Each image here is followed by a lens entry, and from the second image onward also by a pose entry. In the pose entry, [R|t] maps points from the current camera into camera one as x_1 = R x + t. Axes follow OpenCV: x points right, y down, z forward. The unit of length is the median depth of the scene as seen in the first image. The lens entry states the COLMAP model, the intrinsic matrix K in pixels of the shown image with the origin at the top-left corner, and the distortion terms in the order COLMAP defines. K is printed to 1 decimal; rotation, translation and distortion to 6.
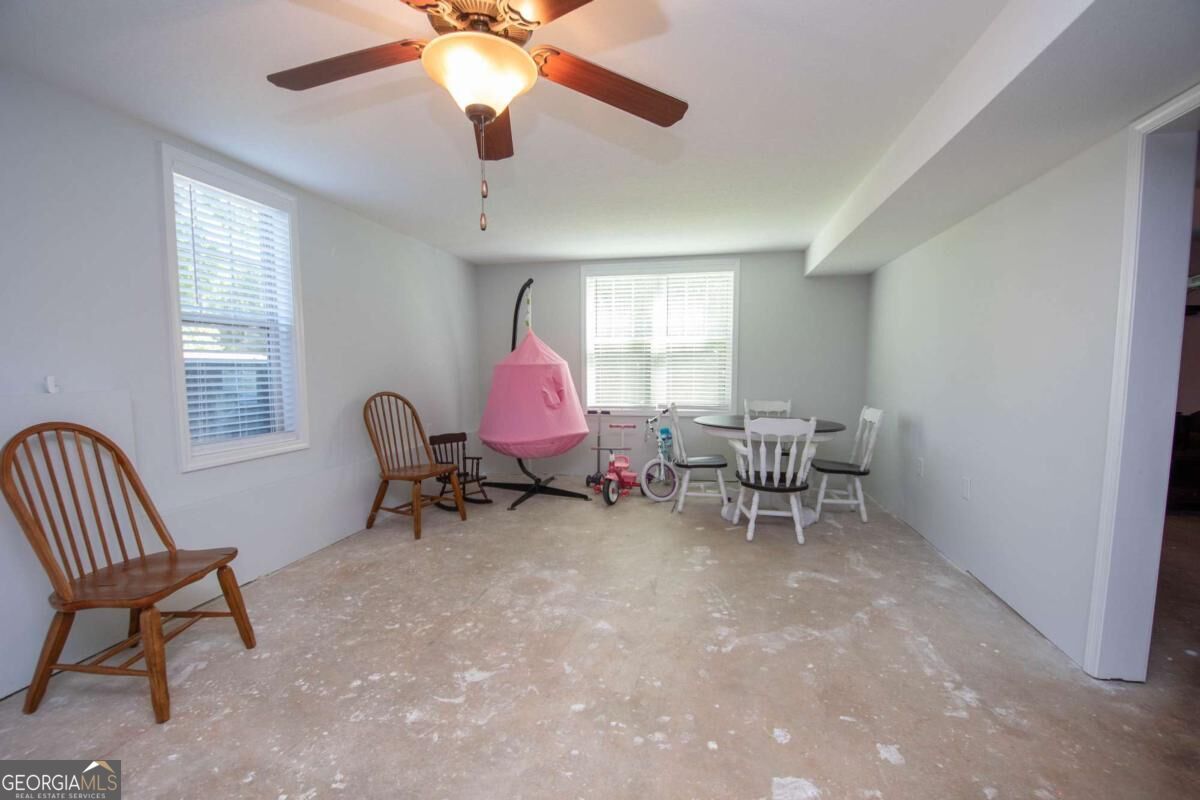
lens RADIAL K [[526.5, 0, 600.7], [0, 526.5, 414.2], [0, 0, 1]] dist [0.013051, -0.020948]
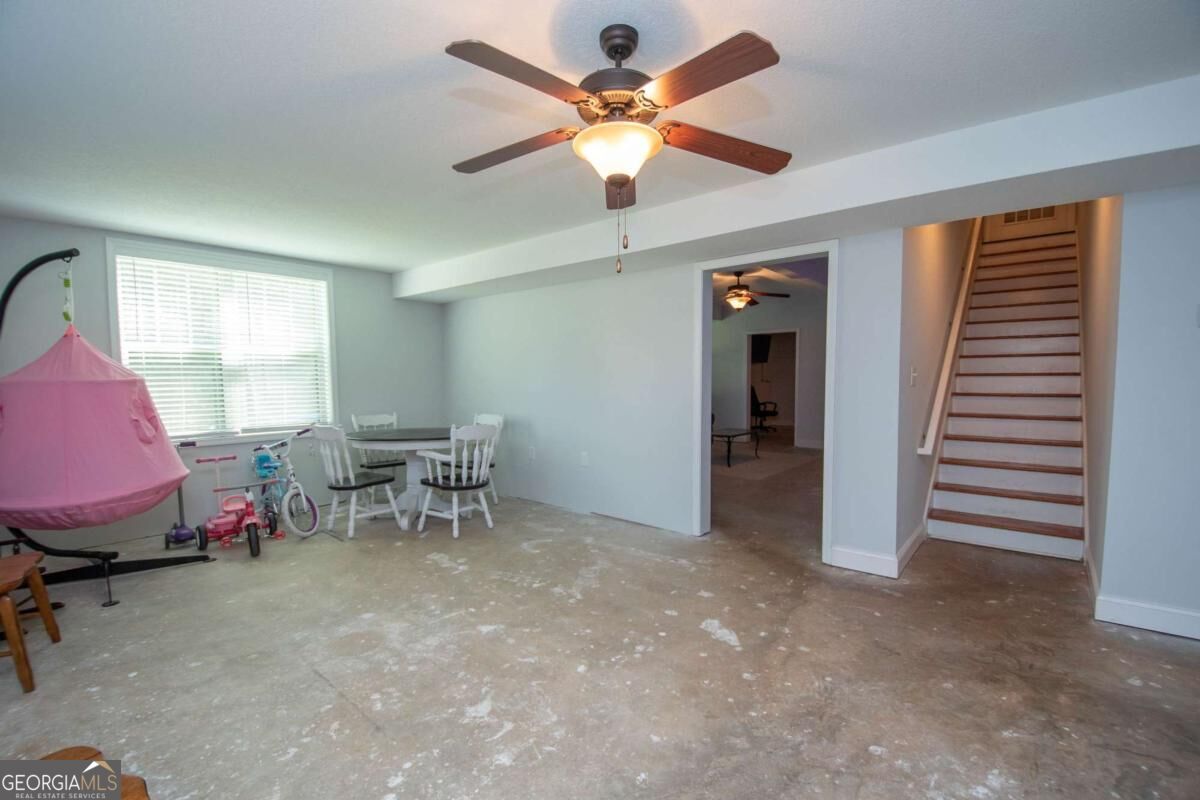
lens RADIAL K [[526.5, 0, 600.7], [0, 526.5, 414.2], [0, 0, 1]] dist [0.013051, -0.020948]
pose [[0.470609, -0.060647, 0.880255, -0.581743], [0.083185, 0.996241, 0.024165, -0.023365], [-0.878412, 0.061852, 0.473885, 0.203642]]
